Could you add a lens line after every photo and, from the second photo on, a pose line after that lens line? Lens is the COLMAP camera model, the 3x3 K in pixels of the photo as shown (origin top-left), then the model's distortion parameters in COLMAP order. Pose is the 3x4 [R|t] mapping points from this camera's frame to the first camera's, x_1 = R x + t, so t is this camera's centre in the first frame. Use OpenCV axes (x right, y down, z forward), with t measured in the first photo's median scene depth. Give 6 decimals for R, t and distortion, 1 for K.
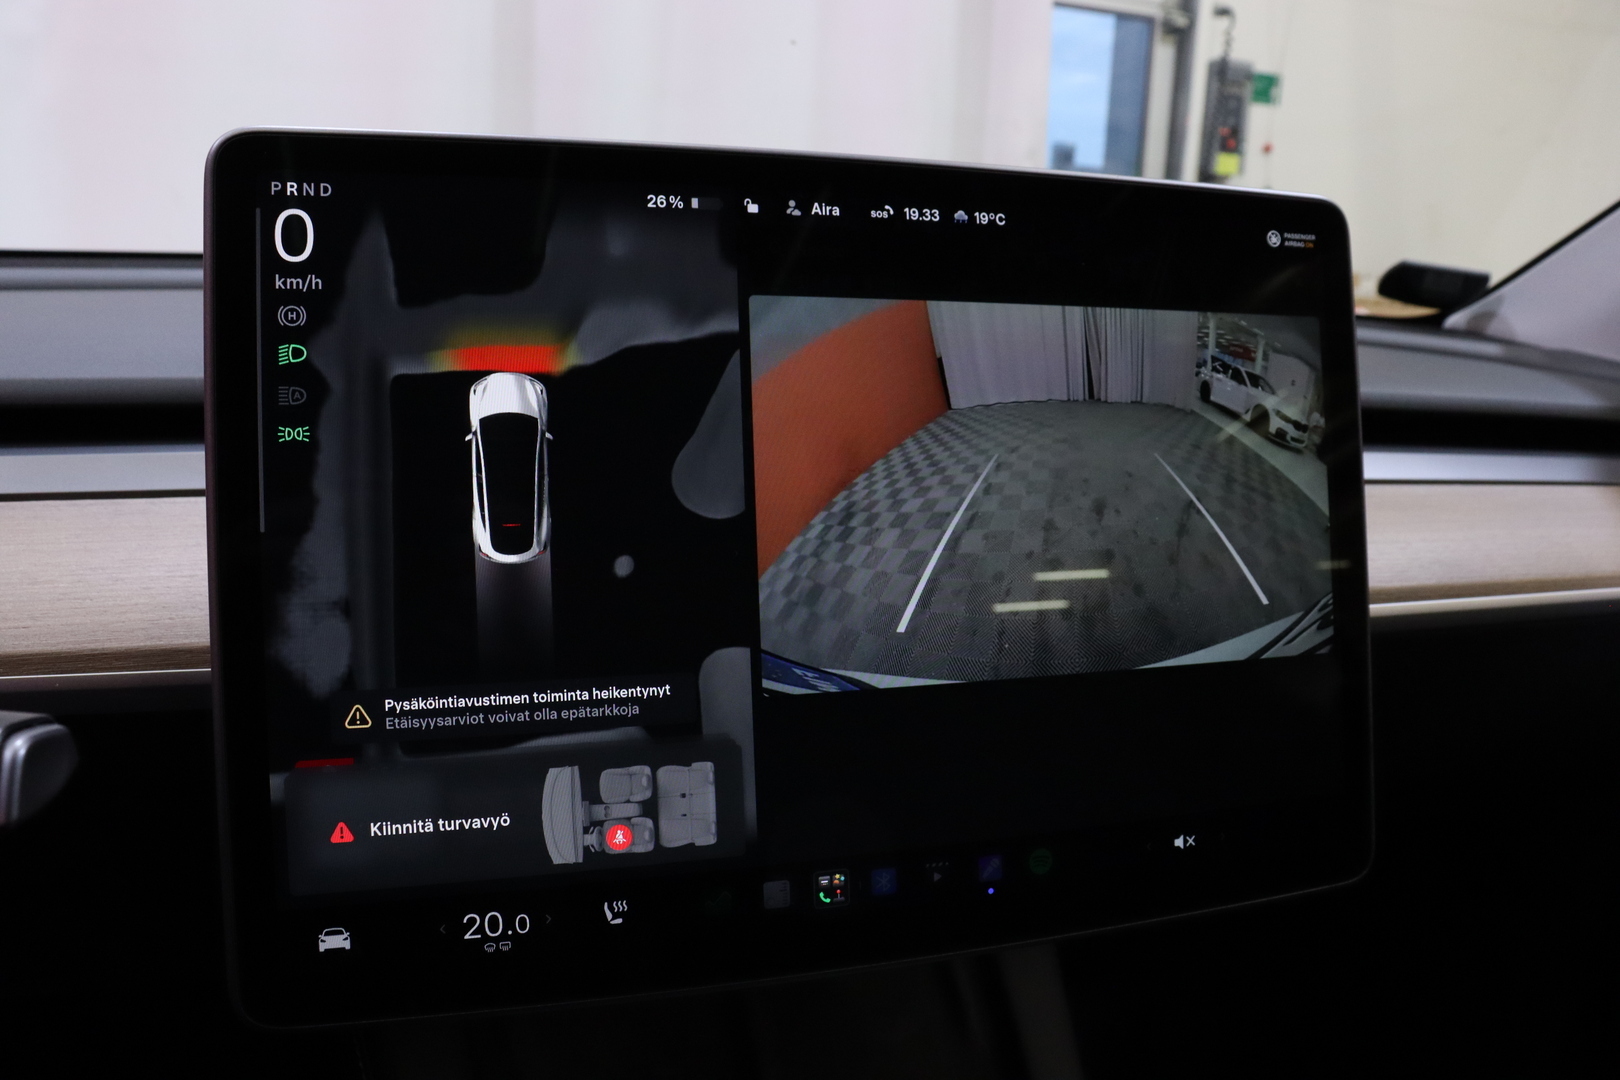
lens RADIAL K [[1305.1, 0, 812.9], [0, 1305.1, 543.5], [0, 0, 1]] dist [-0.187549, 0.157481]
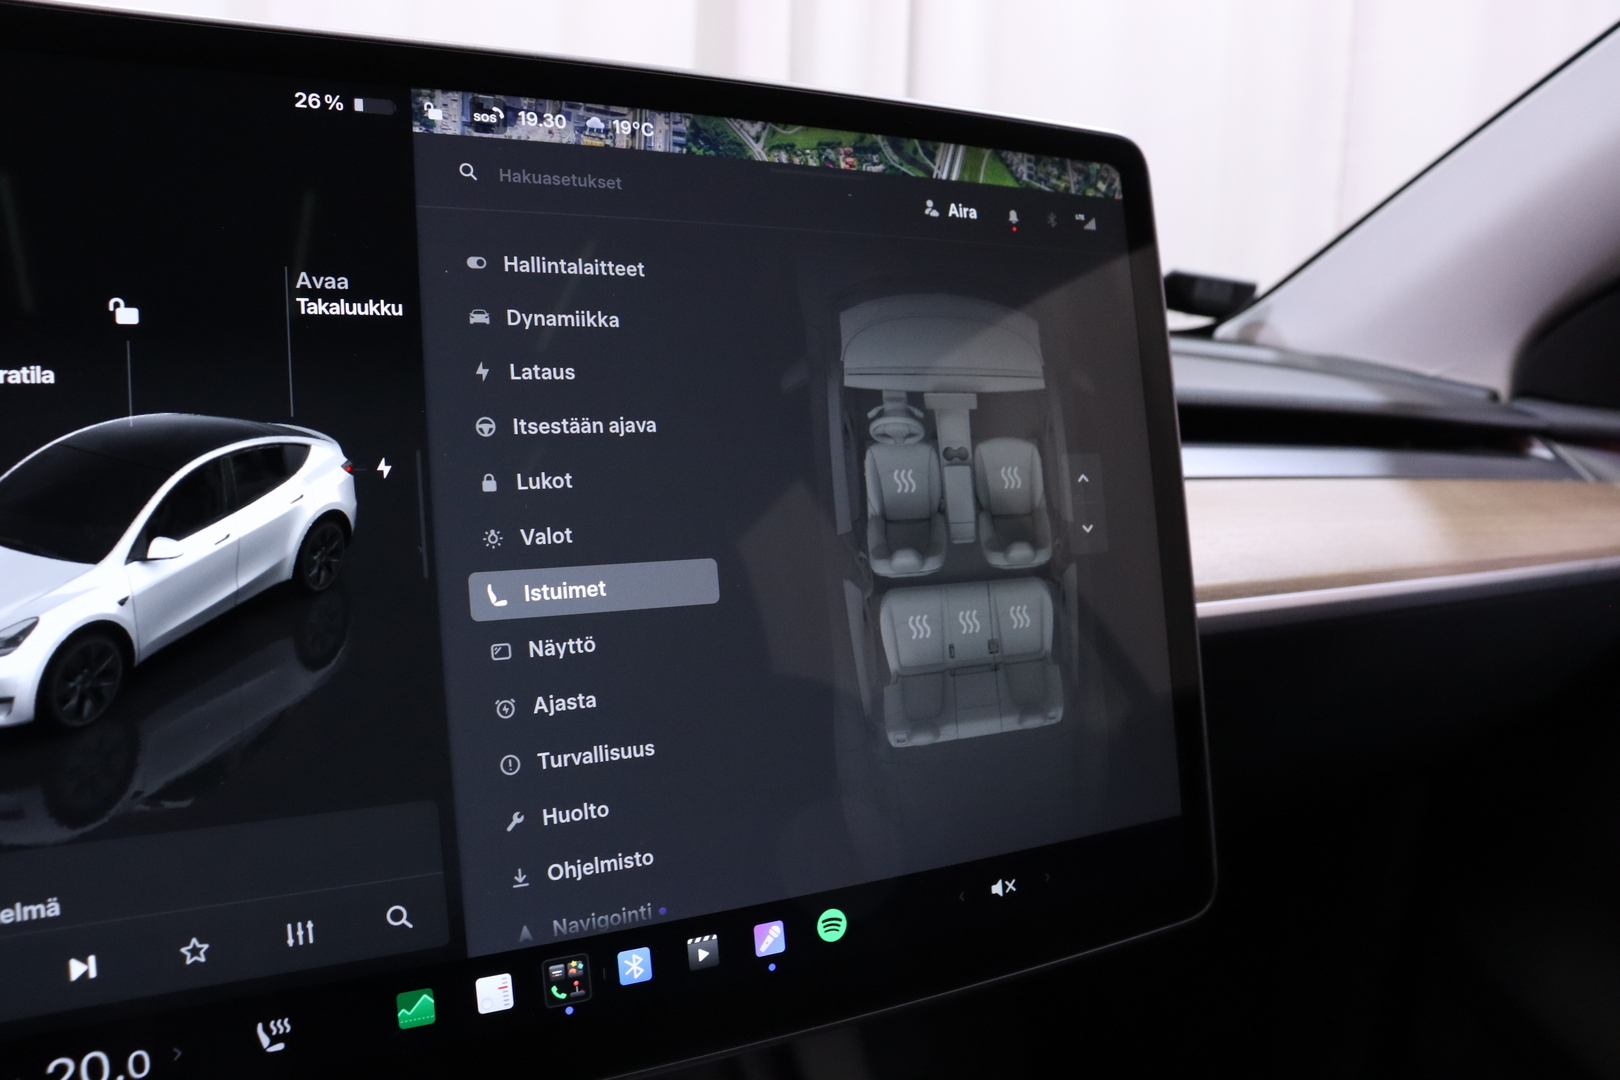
lens RADIAL K [[1300.1, 0, 817.6], [0, 1300.1, 543.8], [0, 0, 1]] dist [-0.185474, 0.134952]
pose [[0.983523, -0.036401, 0.177078, 0.037491], [0.044552, 0.998112, -0.042273, 0.045107], [-0.175205, 0.049466, 0.983289, 0.213255]]
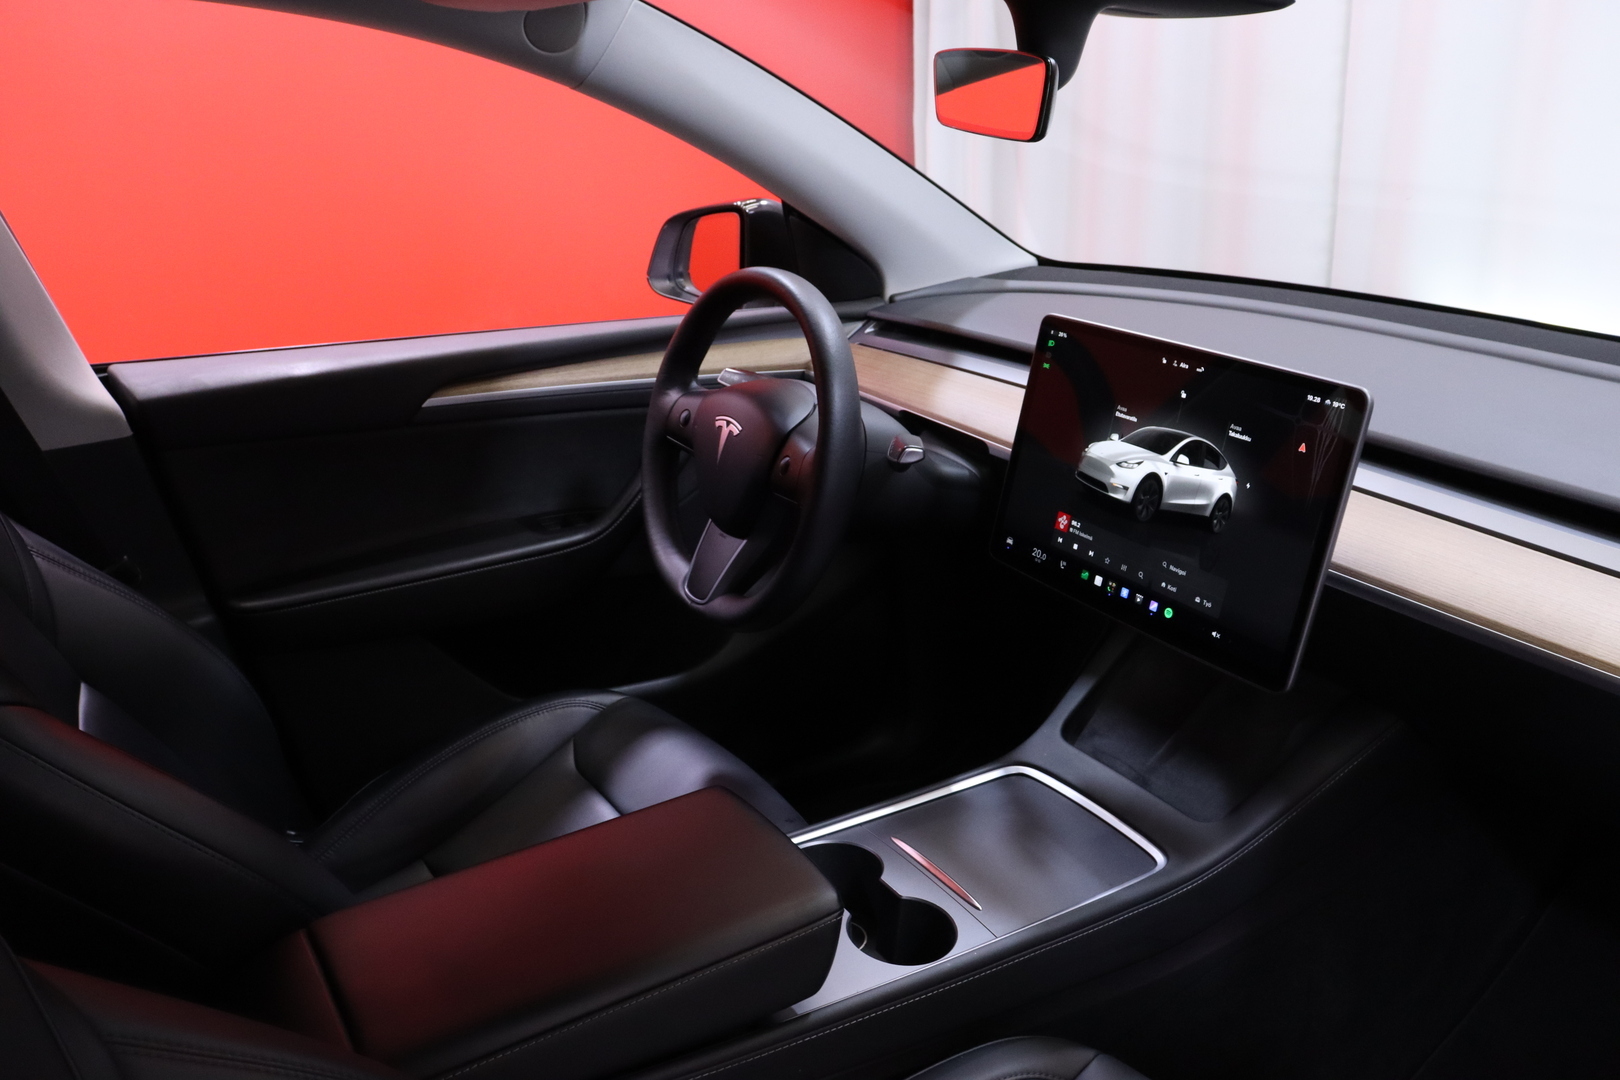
lens RADIAL K [[1305.1, 0, 812.9], [0, 1305.1, 543.5], [0, 0, 1]] dist [-0.187549, 0.157481]
pose [[0.223190, 0.294633, -0.929181, 2.594511], [-0.197299, 0.947151, 0.252939, -0.443219], [0.954599, 0.126873, 0.269525, -0.468826]]
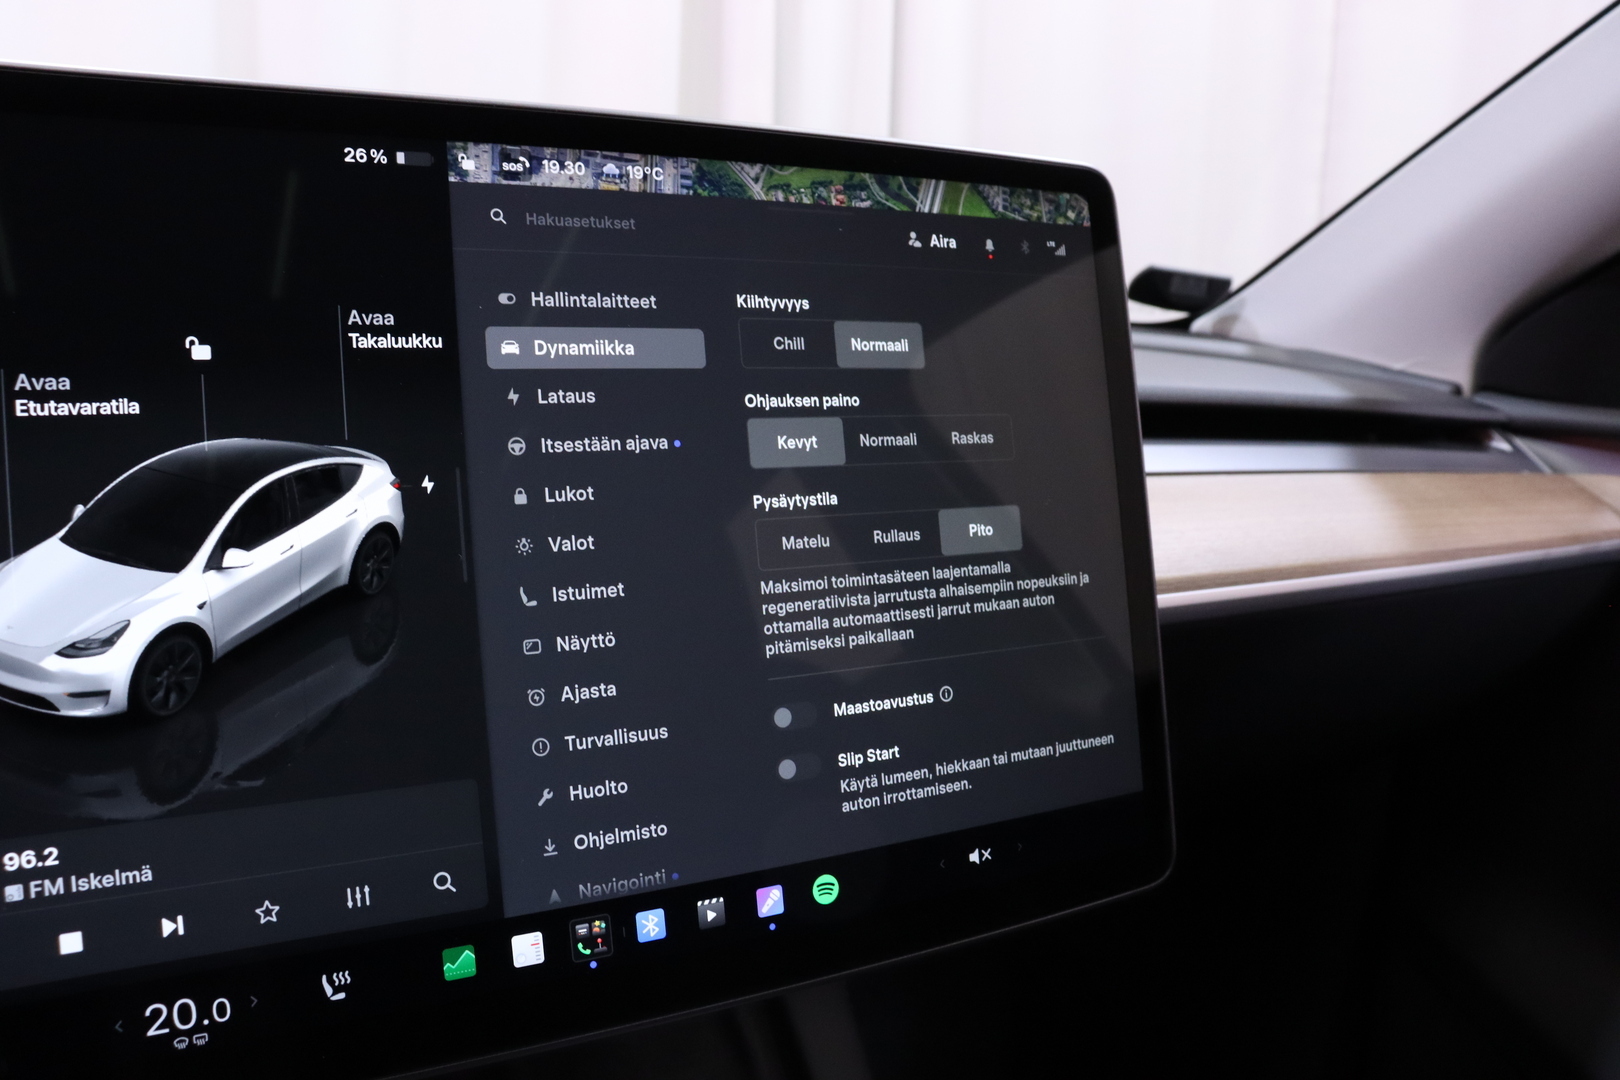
lens RADIAL K [[1297.3, 0, 801.2], [0, 1297.3, 544.9], [0, 0, 1]] dist [-0.181128, 0.140195]
pose [[0.983774, -0.041623, 0.174516, 0.015193], [0.046666, 0.998600, -0.024891, 0.030356], [-0.173235, 0.032631, 0.984340, 0.120286]]
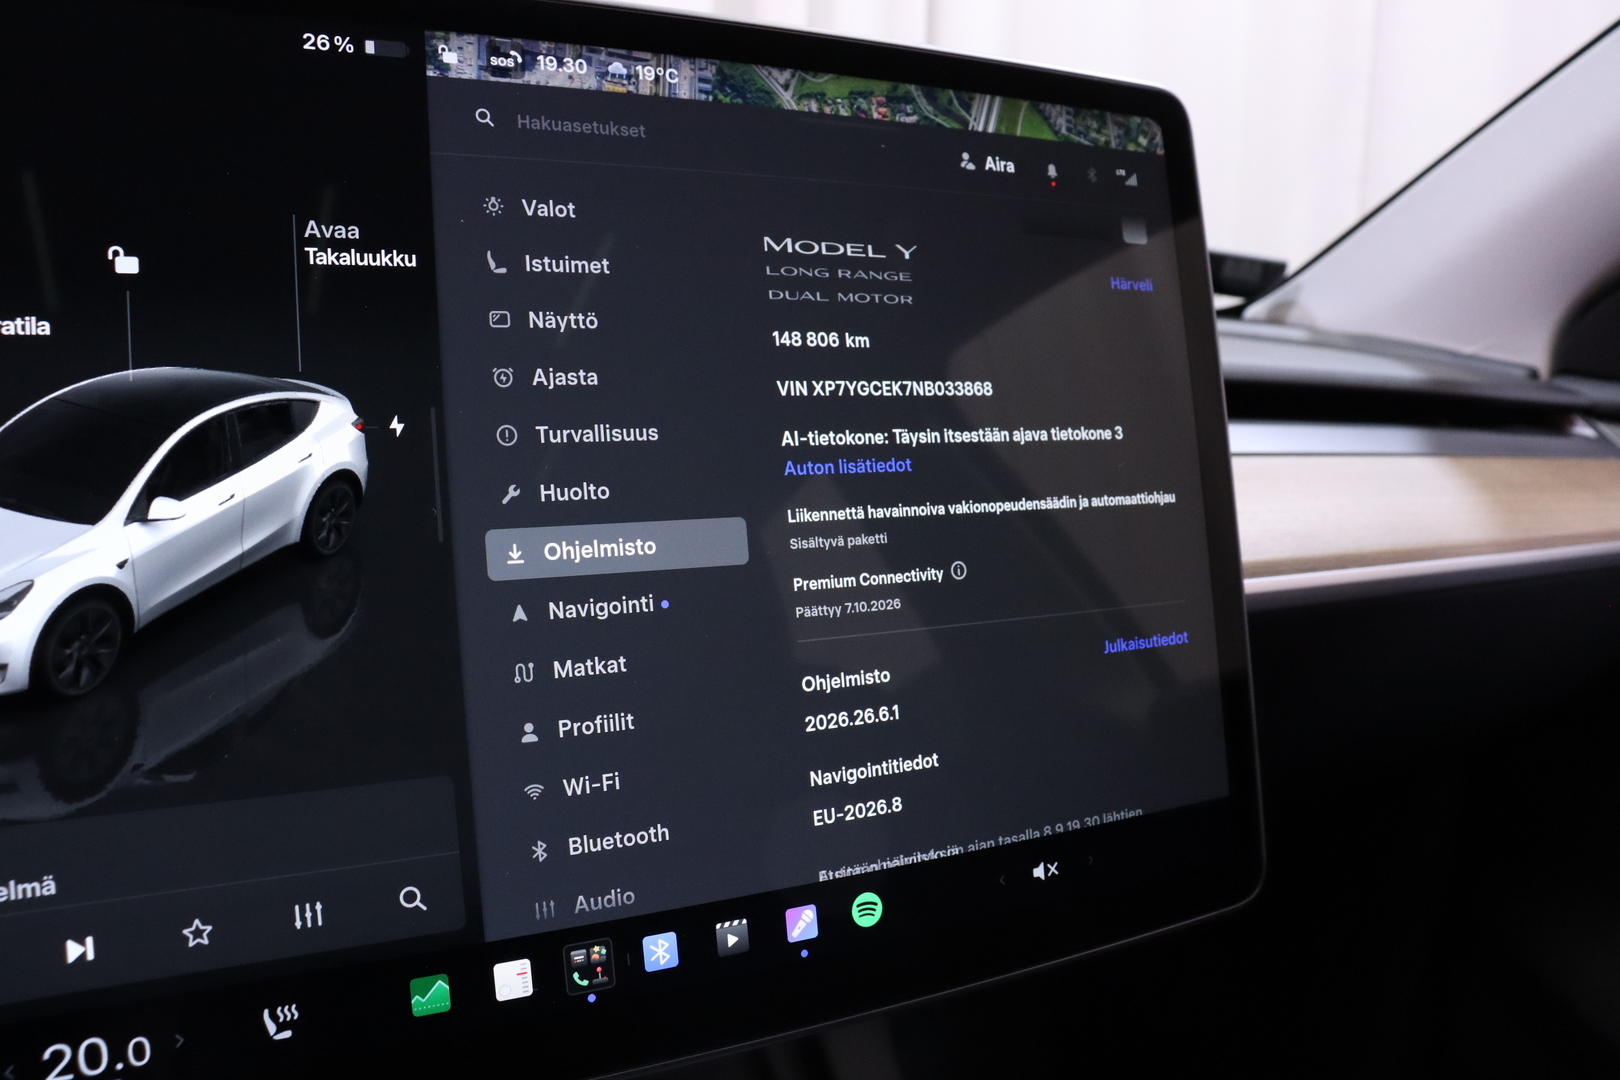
lens RADIAL K [[1293.5, 0, 803.8], [0, 1293.5, 541.5], [0, 0, 1]] dist [-0.183425, 0.135637]
pose [[0.987548, -0.039160, 0.152368, 0.035115], [0.045864, 0.998117, -0.040736, 0.061171], [-0.150486, 0.047217, 0.987484, 0.259420]]
